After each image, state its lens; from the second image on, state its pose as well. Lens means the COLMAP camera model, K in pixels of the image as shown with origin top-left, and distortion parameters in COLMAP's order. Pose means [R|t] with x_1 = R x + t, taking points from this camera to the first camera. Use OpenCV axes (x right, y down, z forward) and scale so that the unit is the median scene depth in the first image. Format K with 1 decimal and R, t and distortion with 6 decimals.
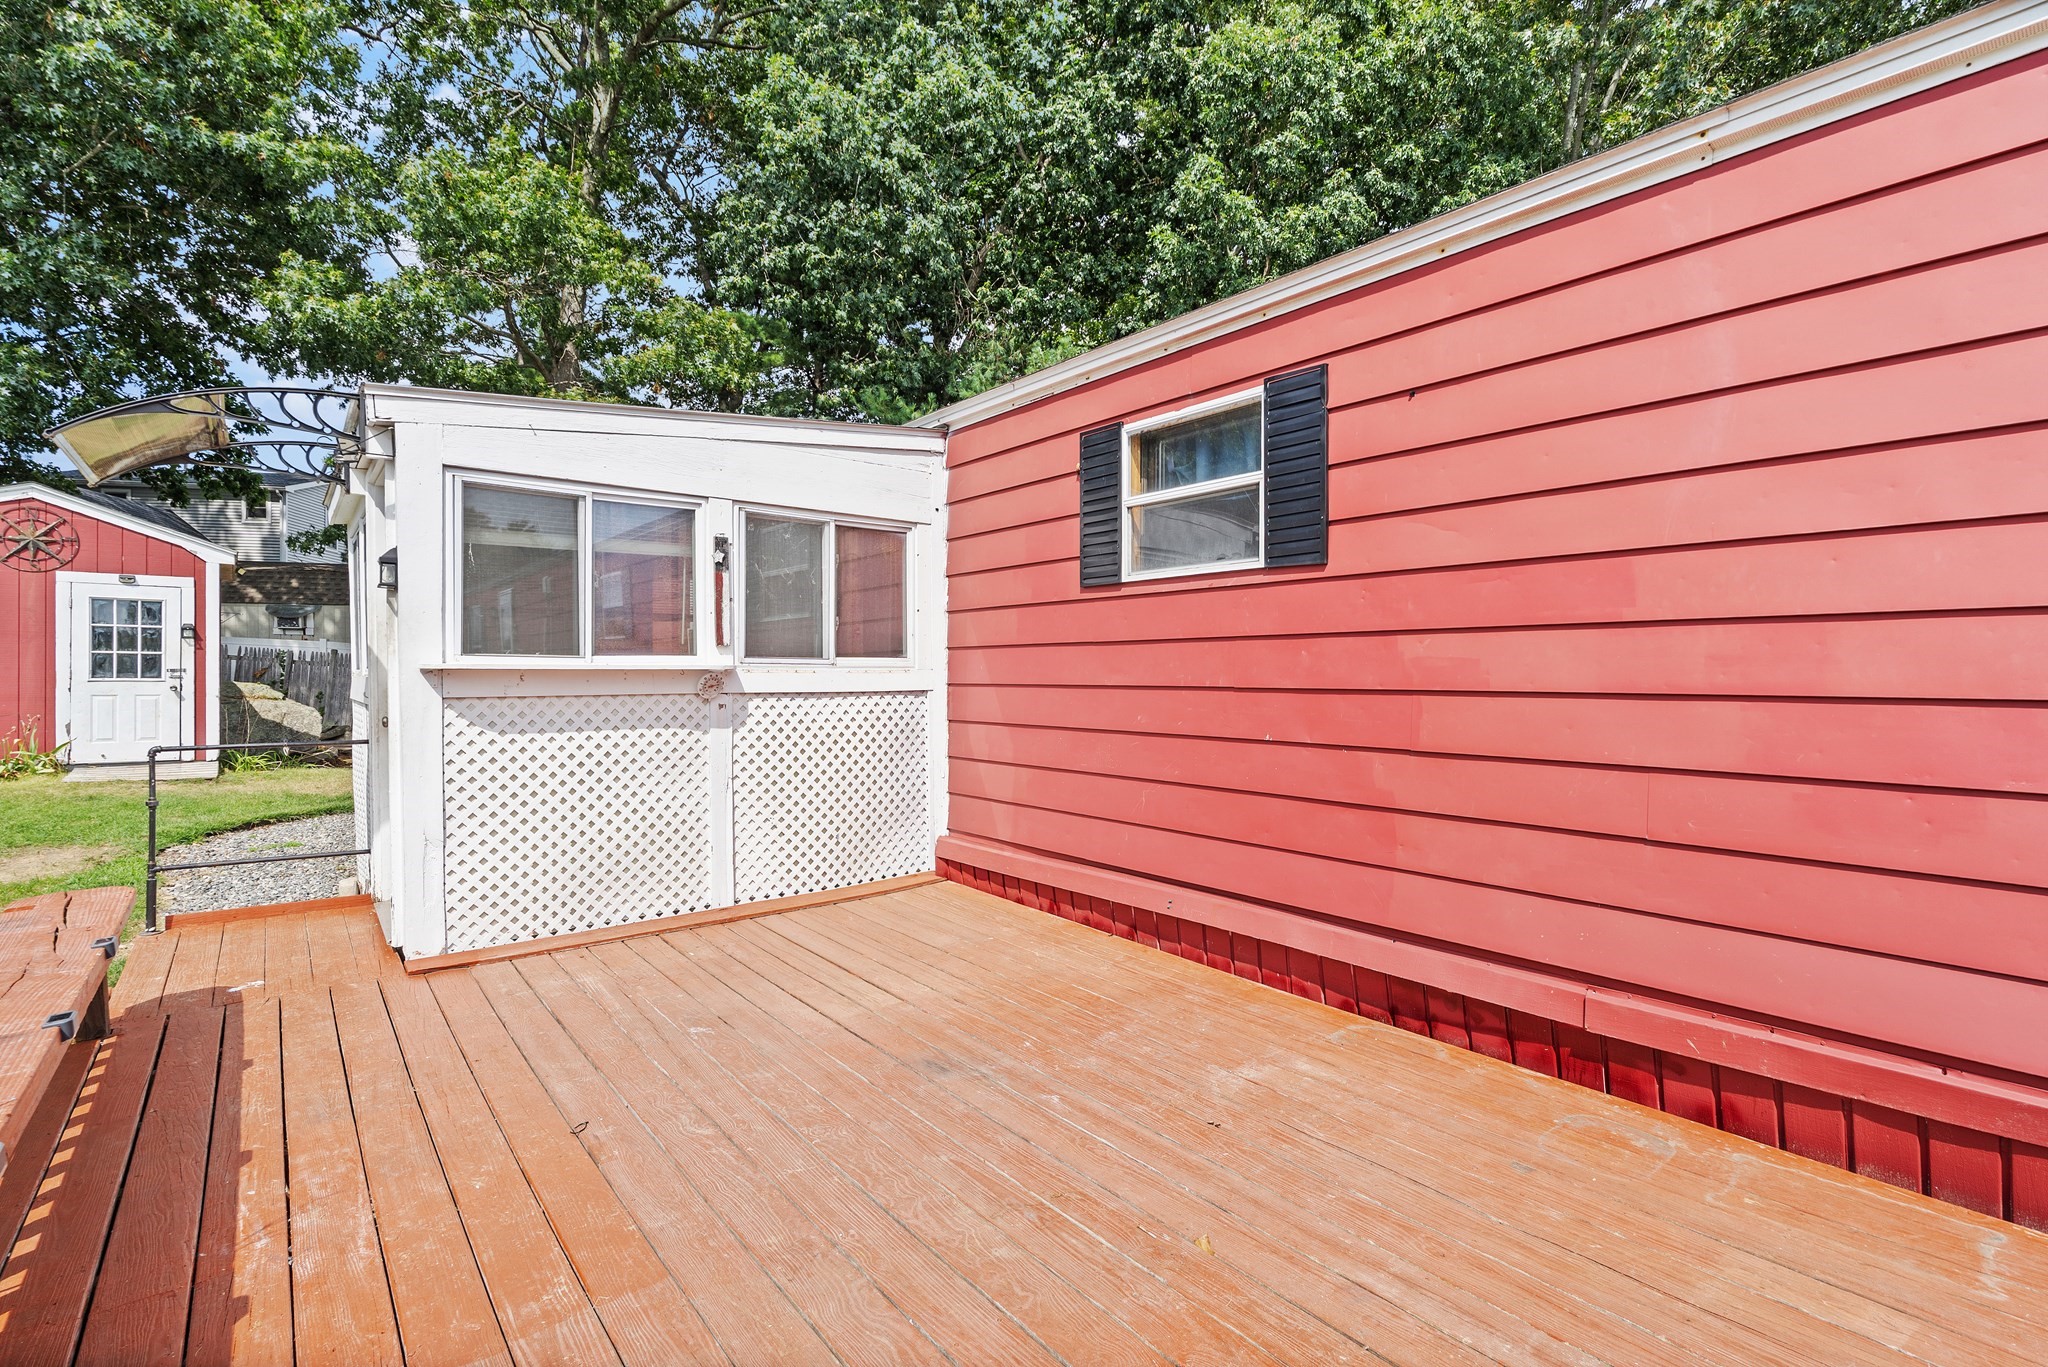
lens RADIAL K [[972.5, 0, 1066.2], [0, 972.5, 680.5], [0, 0, 1]] dist [-0.017337, -0.000555]
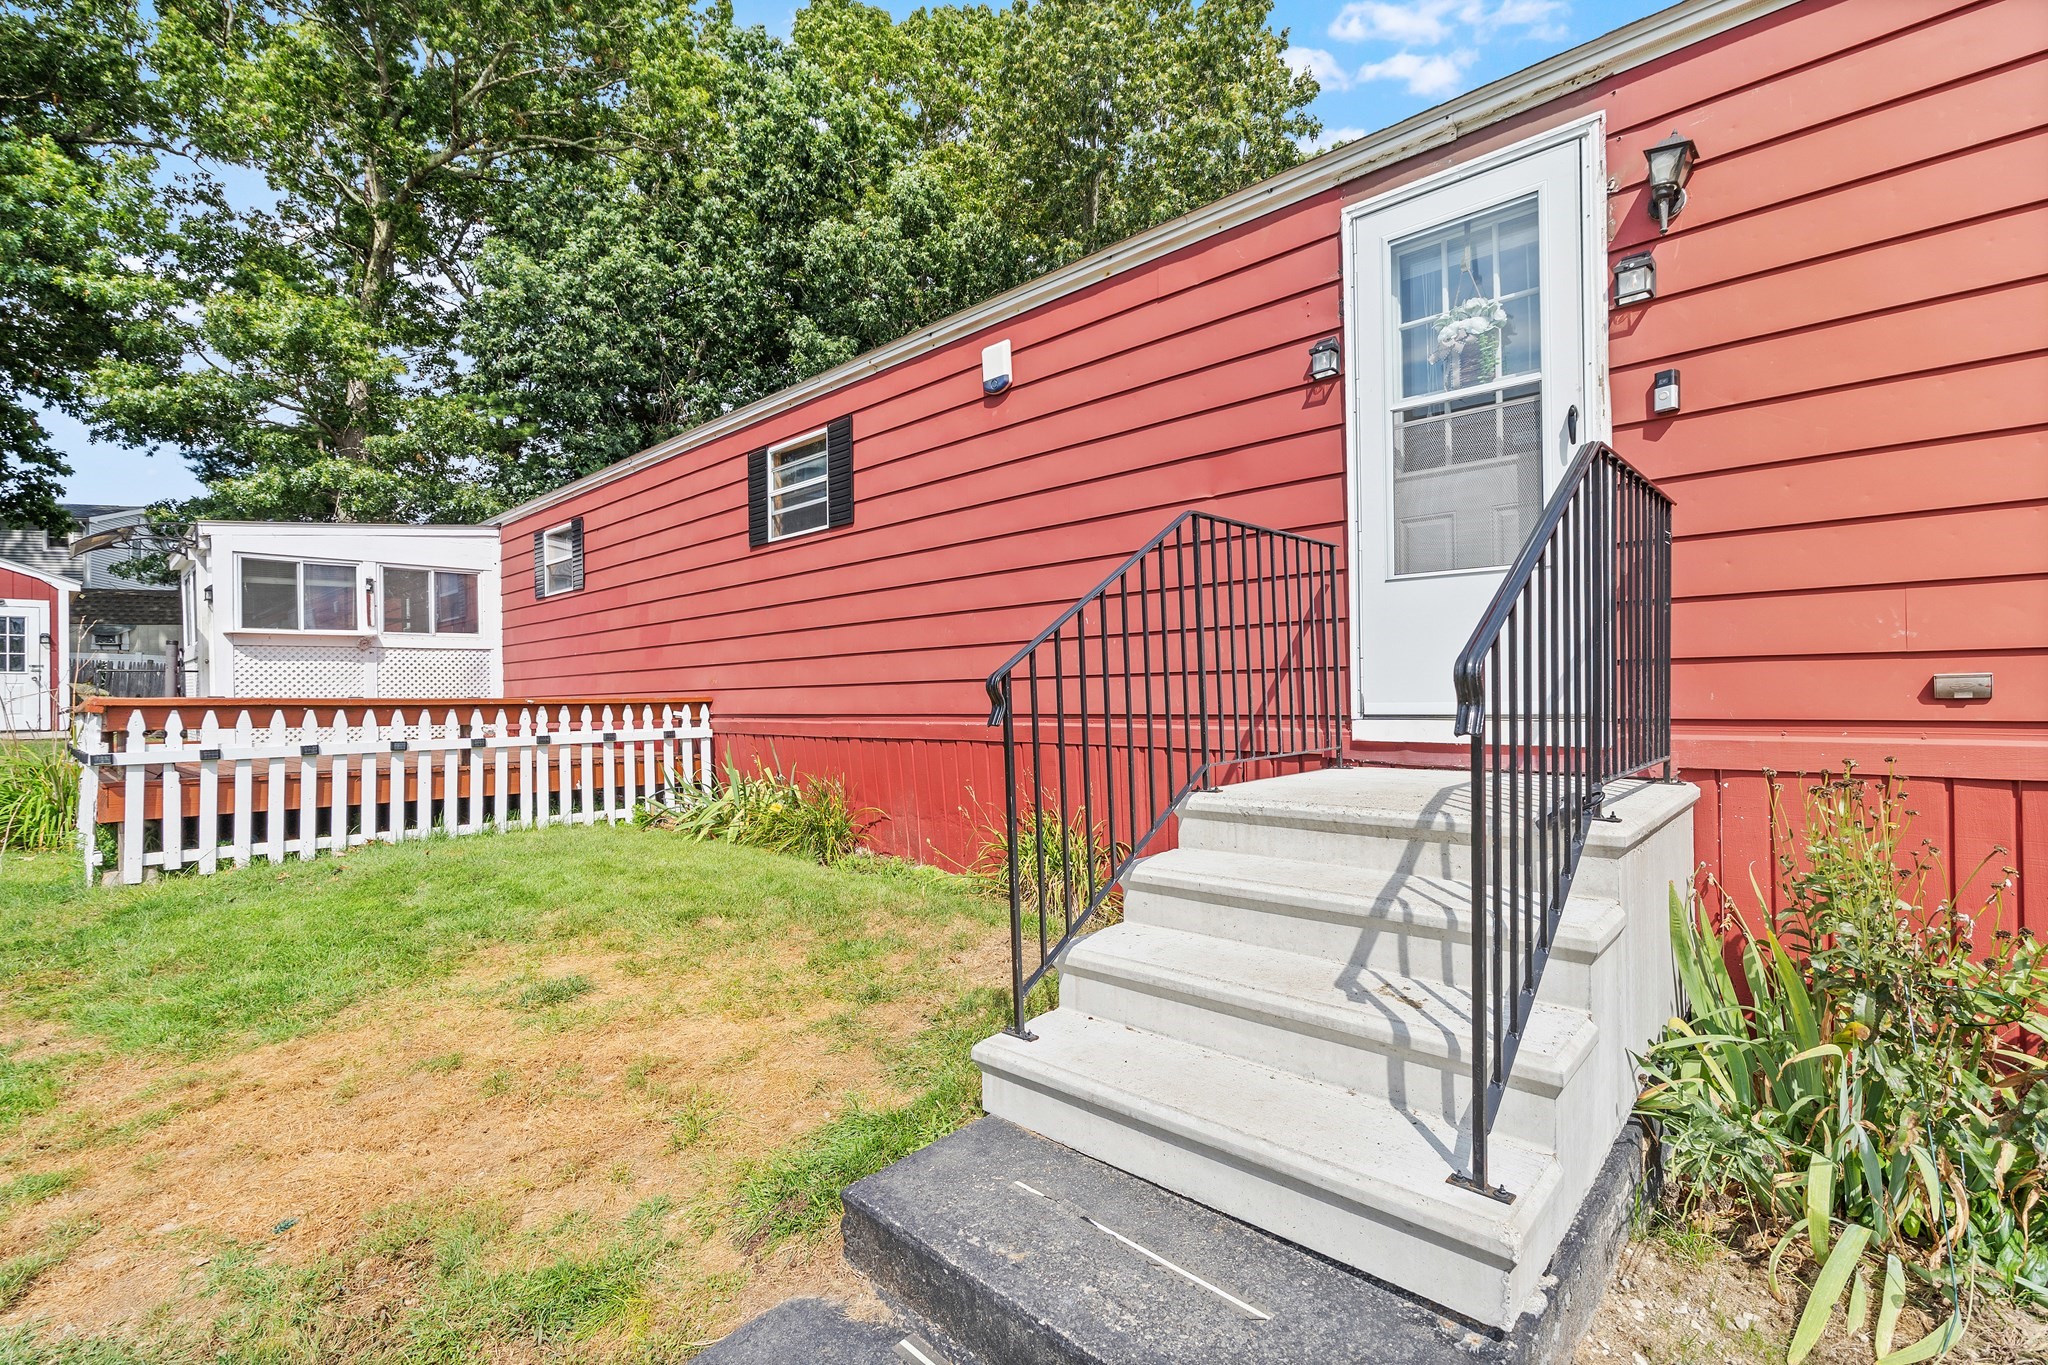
lens RADIAL K [[900.7, 0, 1014.7], [0, 900.7, 685.4], [0, 0, 1]] dist [-0.001902, -0.001360]
pose [[0.991747, -0.020089, 0.126627, 0.878189], [0.021295, 0.999740, -0.008181, 0.153579], [-0.126430, 0.010811, 0.991917, -1.291489]]
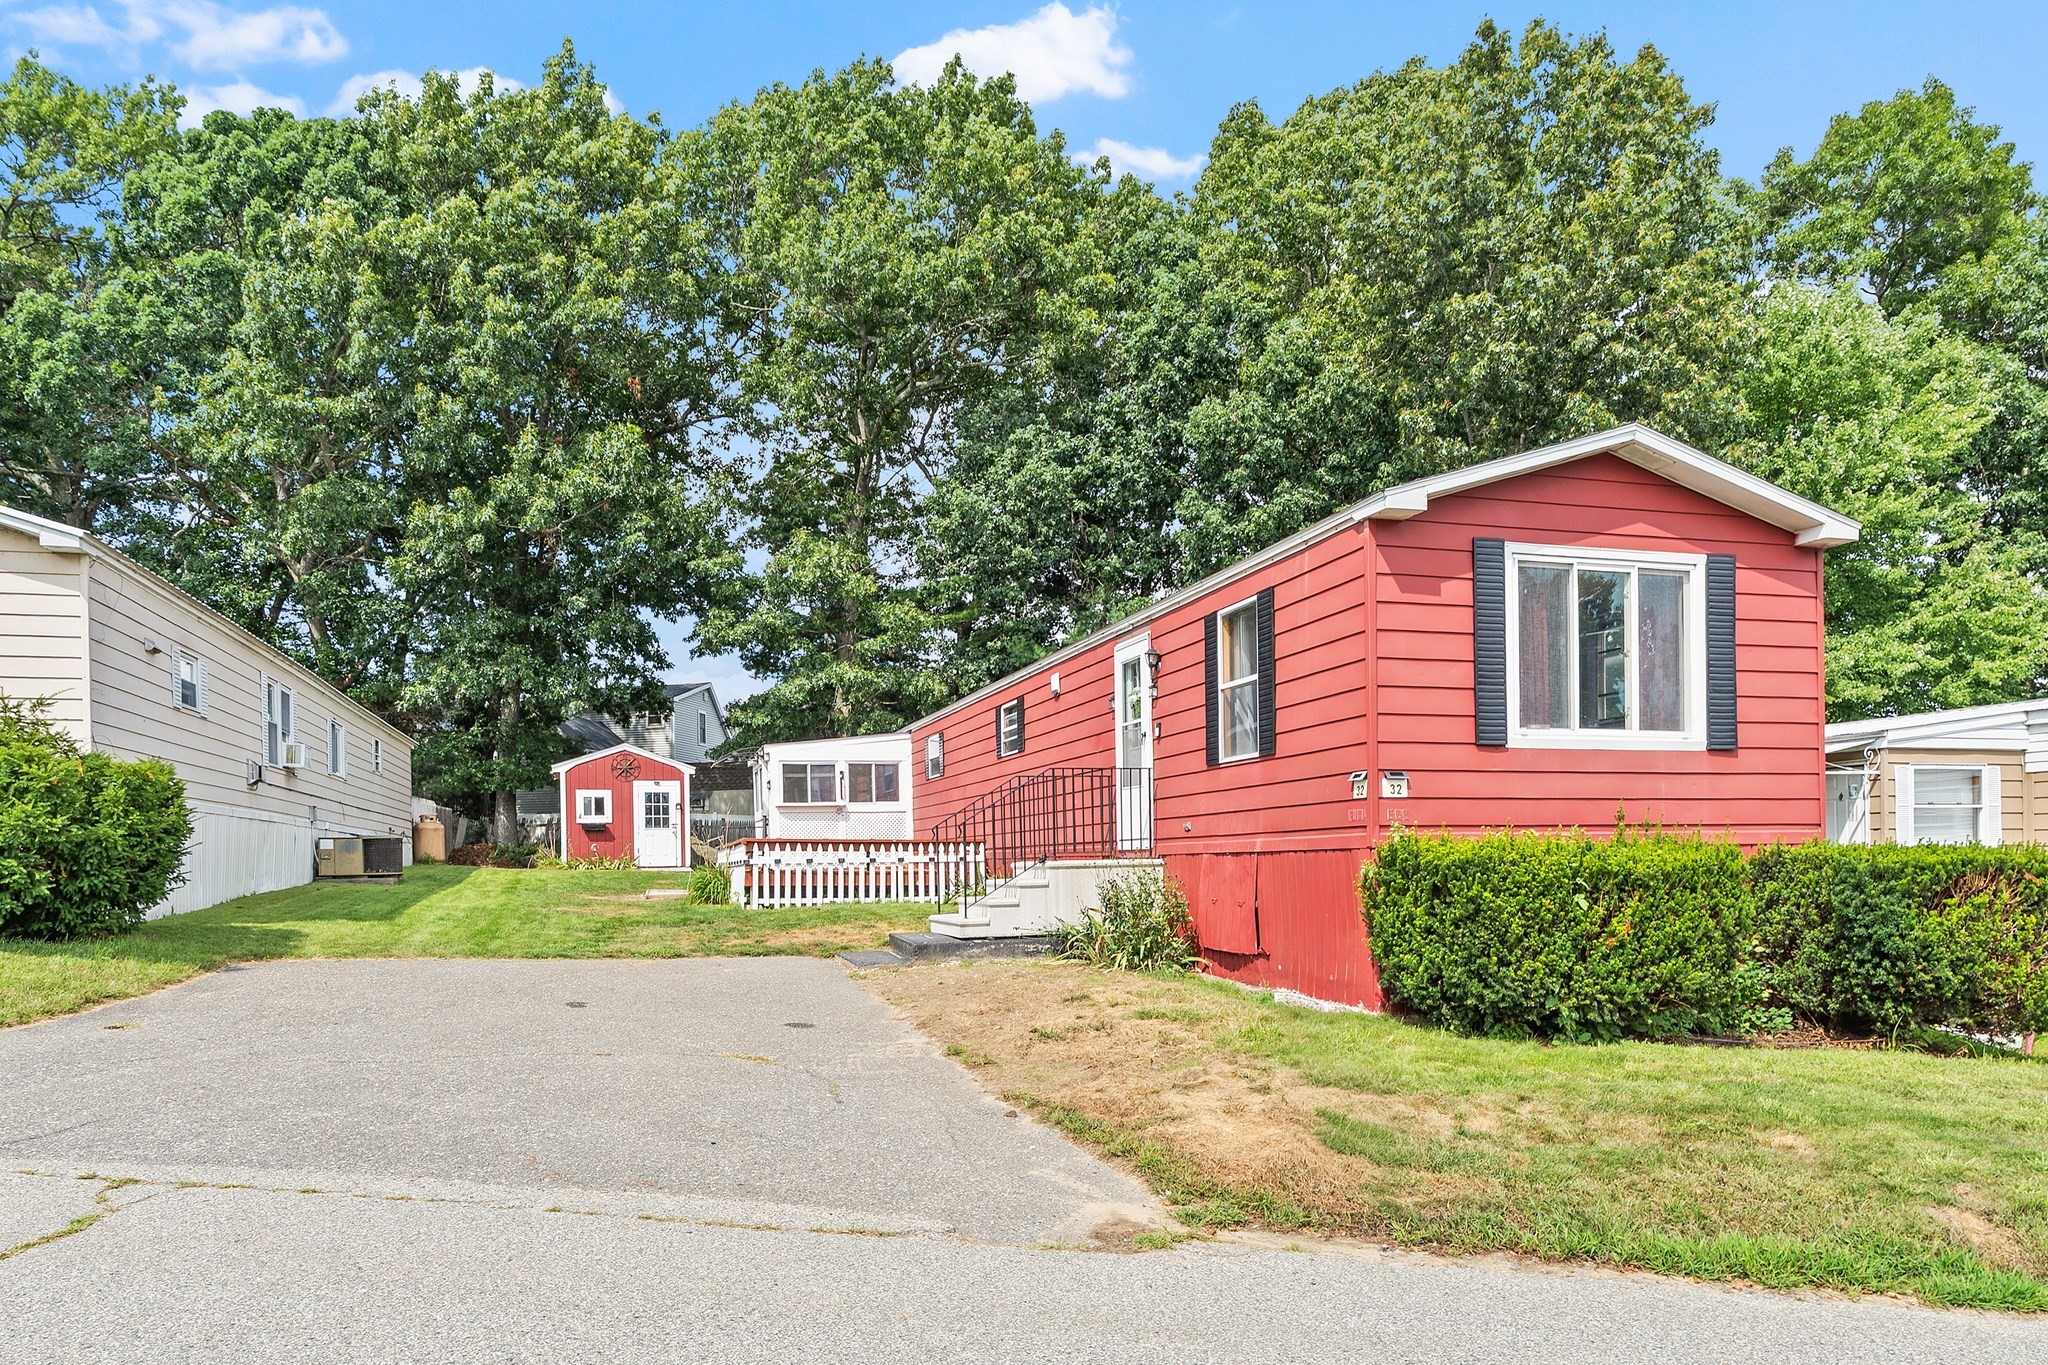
lens RADIAL K [[1278.9, 0, 1026.3], [0, 1278.9, 789.3], [0, 0, 1]] dist [-0.169074, 0.000182]
pose [[0.926714, -0.042027, -0.373410, 2.184681], [0.022502, 0.998149, -0.056497, 0.224428], [0.375093, 0.043954, 0.925944, -3.366006]]
